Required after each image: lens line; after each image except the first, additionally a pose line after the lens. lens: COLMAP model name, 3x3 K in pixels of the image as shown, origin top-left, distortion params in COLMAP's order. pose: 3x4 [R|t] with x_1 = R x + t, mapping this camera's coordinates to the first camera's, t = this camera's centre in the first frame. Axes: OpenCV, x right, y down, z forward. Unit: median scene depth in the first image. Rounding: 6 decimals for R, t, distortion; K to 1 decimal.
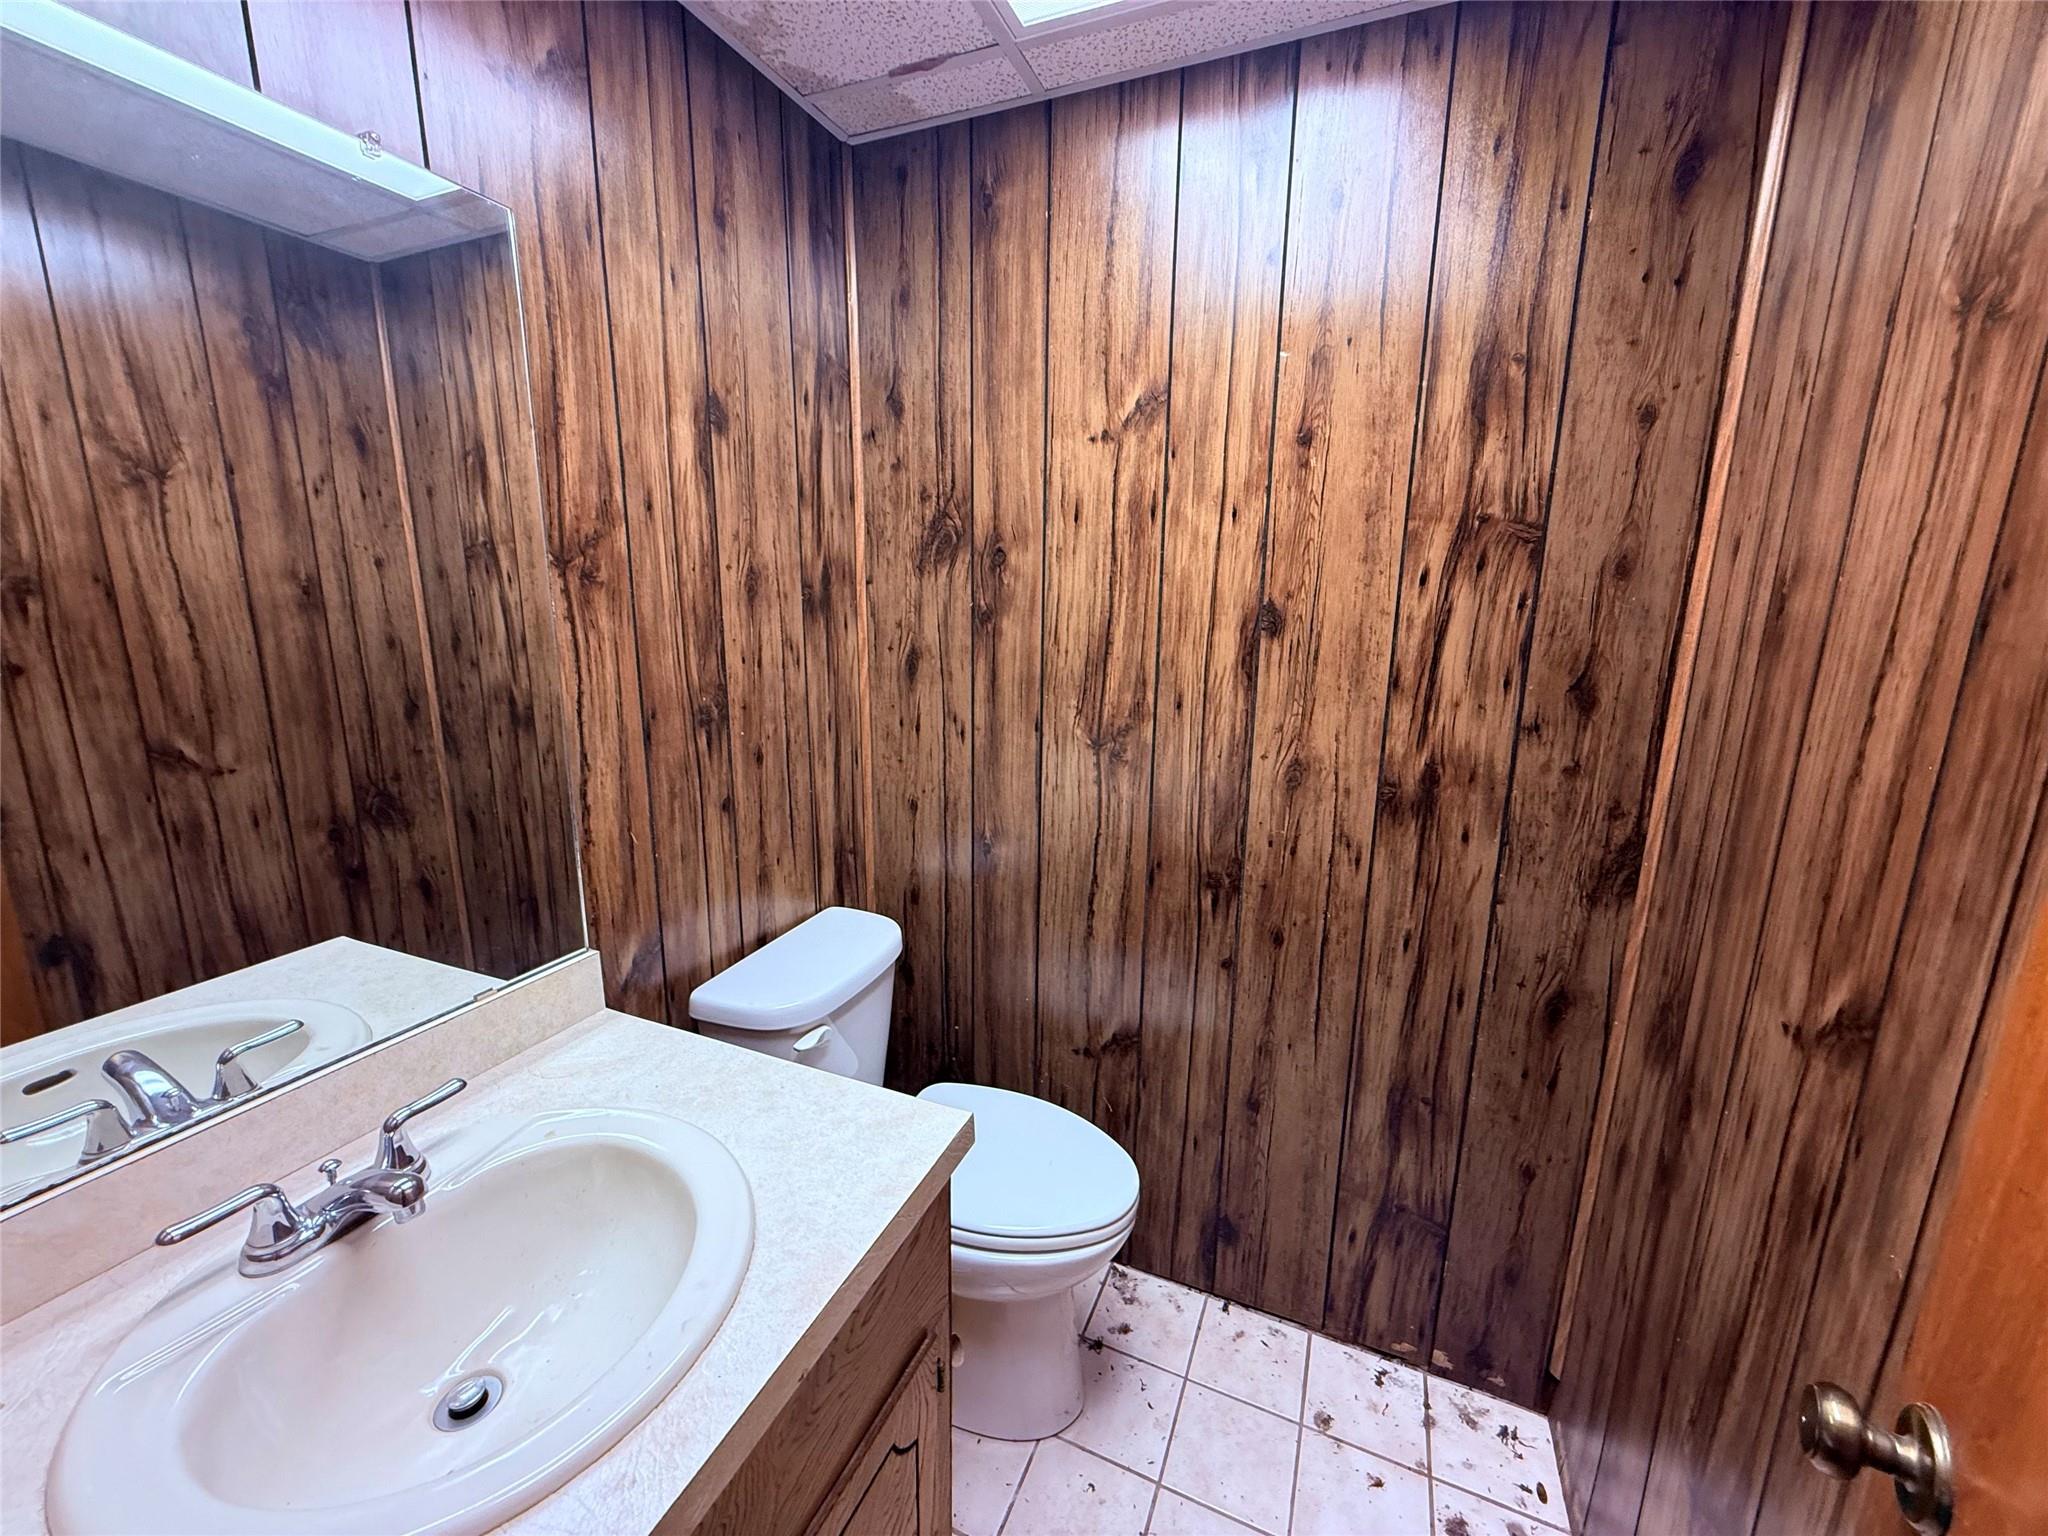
lens RADIAL K [[882.2, 0, 1004.2], [0, 882.2, 762.1], [0, 0, 1]] dist [0.083948, 0.000130]
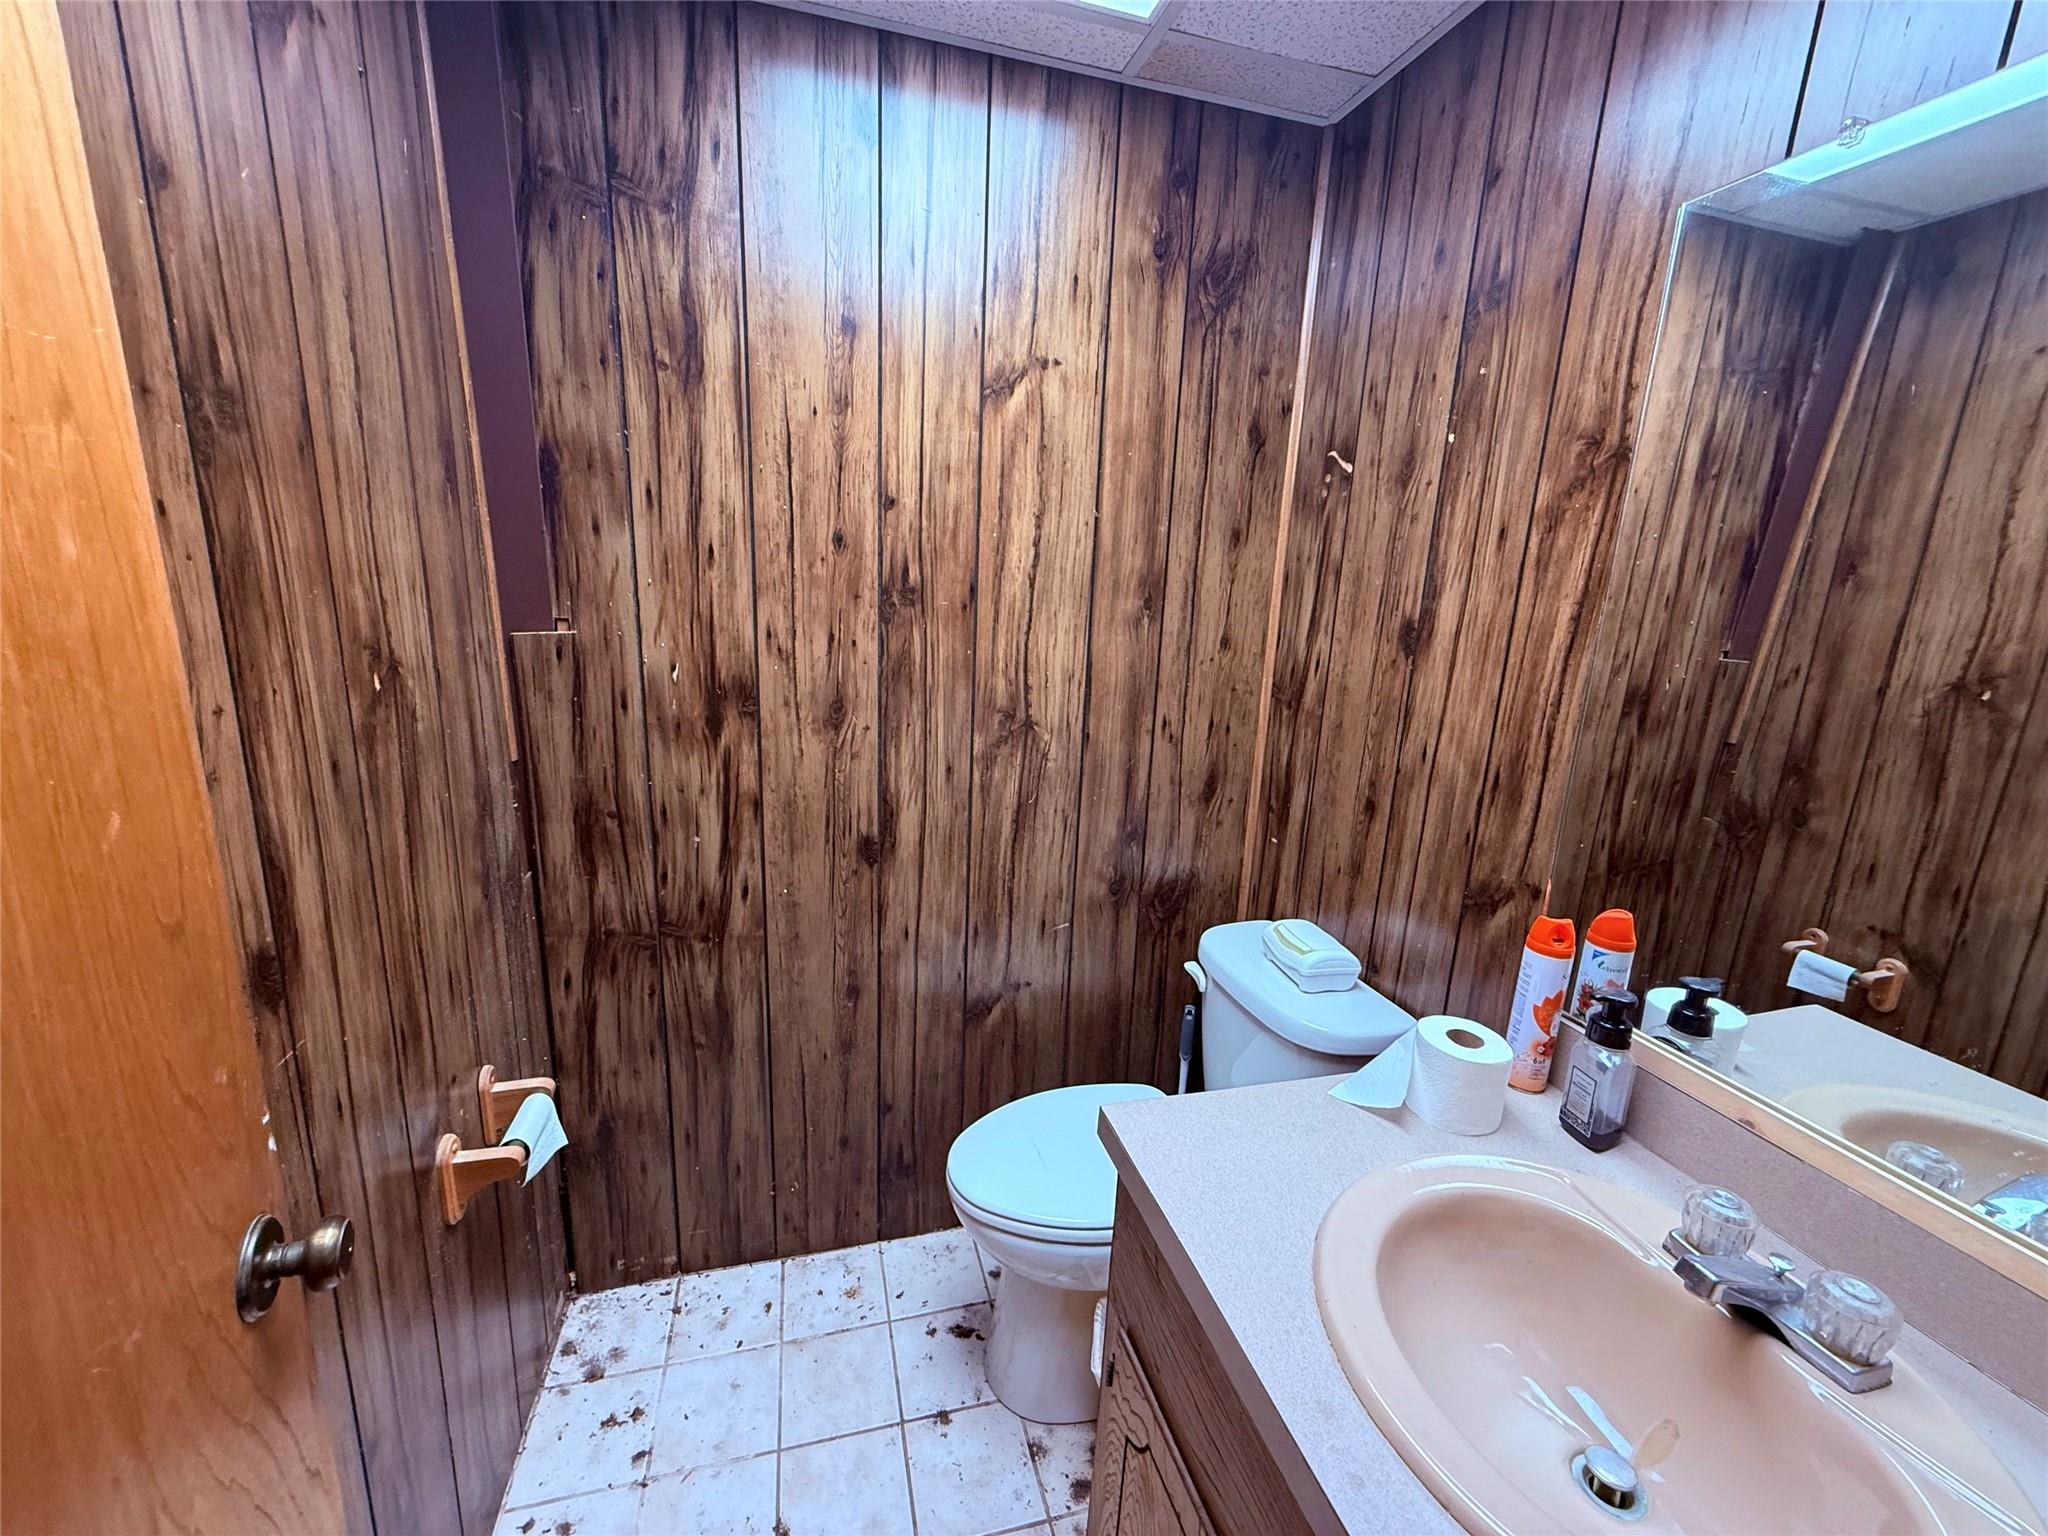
lens RADIAL K [[818.4, 0, 1016.0], [0, 818.4, 769.5], [0, 0, 1]] dist [-0.000066, 0.000181]
pose [[-0.988980, -0.064046, 0.133478, -0.002931], [0.007330, -0.921663, -0.387923, -0.291196], [0.147866, -0.382669, 0.911976, 0.005545]]
